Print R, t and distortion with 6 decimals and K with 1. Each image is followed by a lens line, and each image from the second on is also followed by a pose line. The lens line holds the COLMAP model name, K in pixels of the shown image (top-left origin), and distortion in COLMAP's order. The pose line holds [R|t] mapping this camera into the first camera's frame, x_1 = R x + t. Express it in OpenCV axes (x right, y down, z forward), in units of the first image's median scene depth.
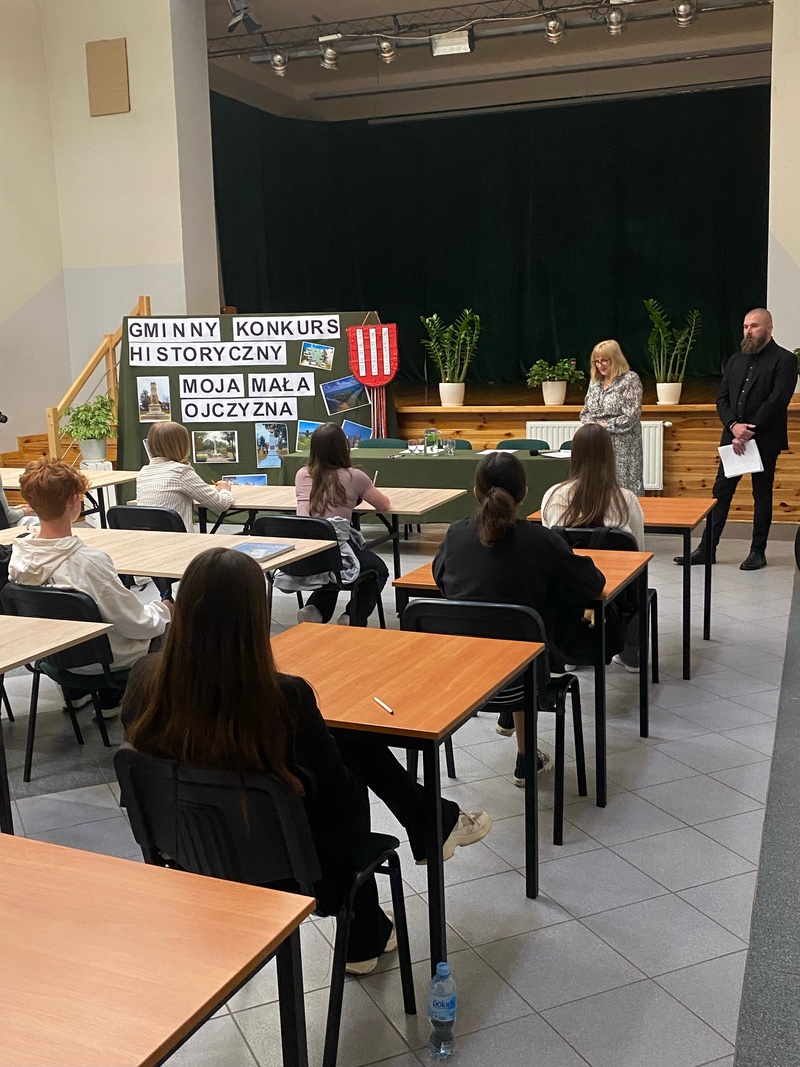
lens RADIAL K [[1137.8, 0, 400.0], [0, 1137.8, 533.5], [0, 0, 1]] dist [0.145235, -0.255030]
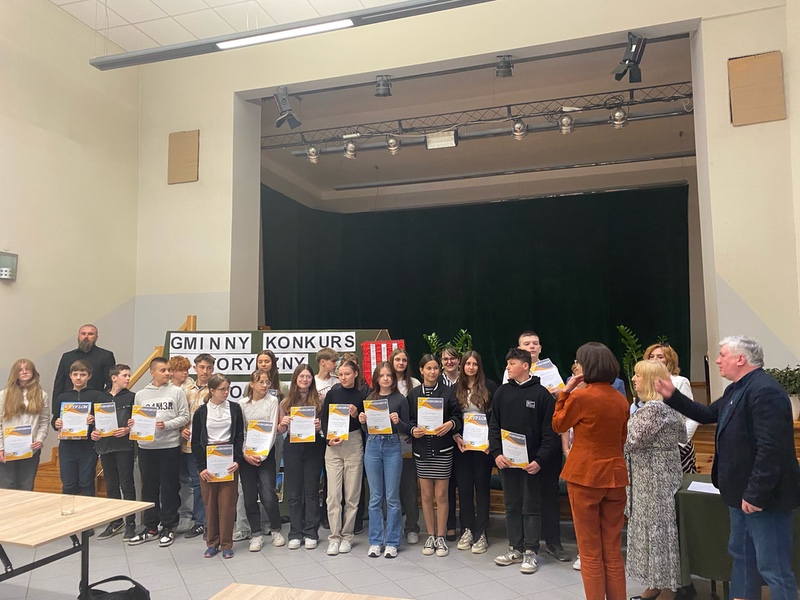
lens RADIAL K [[603.4, 0, 400.0], [0, 603.4, 300.0], [0, 0, 1]] dist [0.066668, -0.005408]
pose [[0.998442, 0.021145, 0.051629, -0.040382], [-0.007881, 0.969572, -0.244681, -0.072166], [-0.055232, 0.243893, 0.968228, 0.392207]]
